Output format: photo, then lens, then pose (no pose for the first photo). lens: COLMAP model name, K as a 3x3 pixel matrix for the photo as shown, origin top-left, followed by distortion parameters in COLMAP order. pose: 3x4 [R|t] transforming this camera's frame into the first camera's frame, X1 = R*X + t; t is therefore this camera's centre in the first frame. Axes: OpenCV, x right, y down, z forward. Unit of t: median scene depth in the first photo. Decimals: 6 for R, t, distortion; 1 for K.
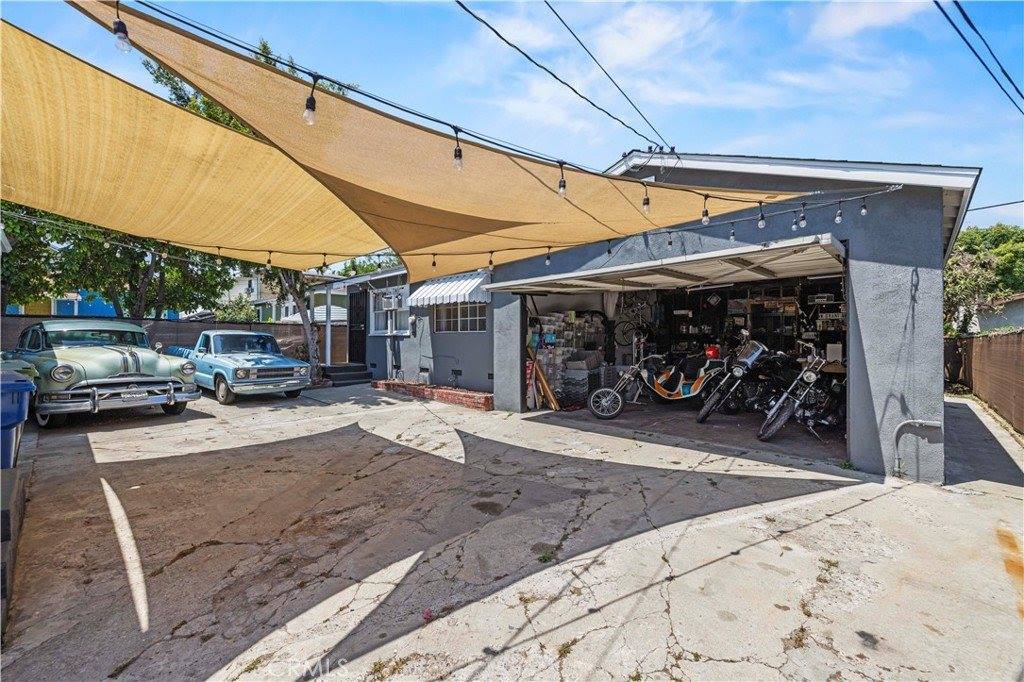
lens RADIAL K [[437.6, 0, 510.6], [0, 437.6, 340.2], [0, 0, 1]] dist [-0.000466, -0.000301]
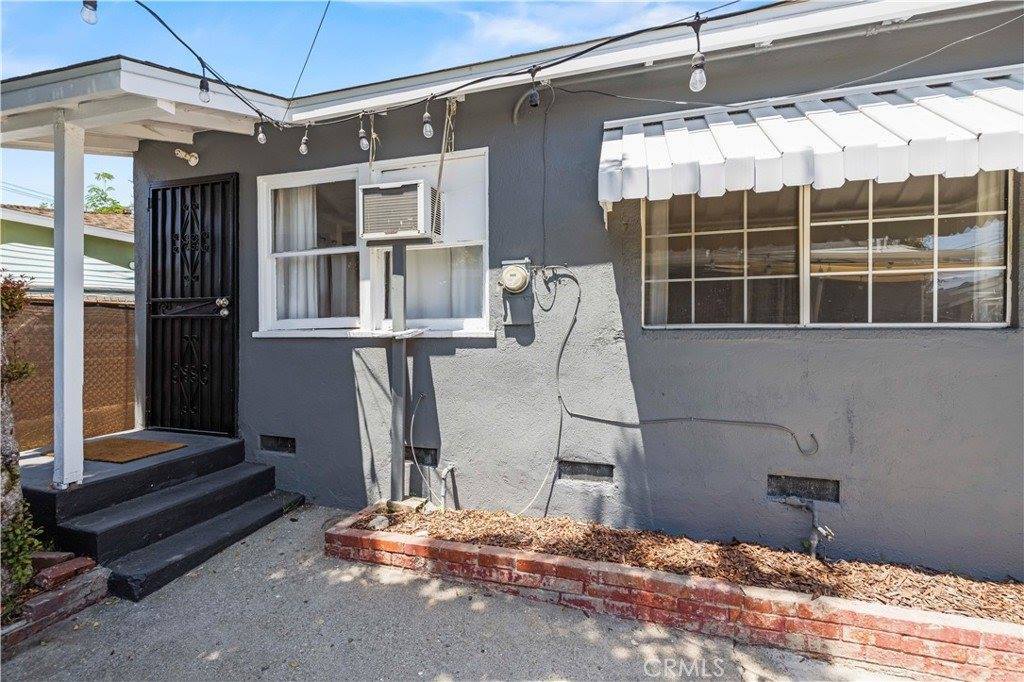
lens RADIAL K [[437.6, 0, 513.6], [0, 437.6, 335.1], [0, 0, 1]] dist [-0.000466, -0.000301]
pose [[0.881724, 0.004590, 0.471744, -0.378958], [-0.003401, 0.999989, -0.003372, -0.012794], [-0.471754, 0.001368, 0.881729, 0.825094]]
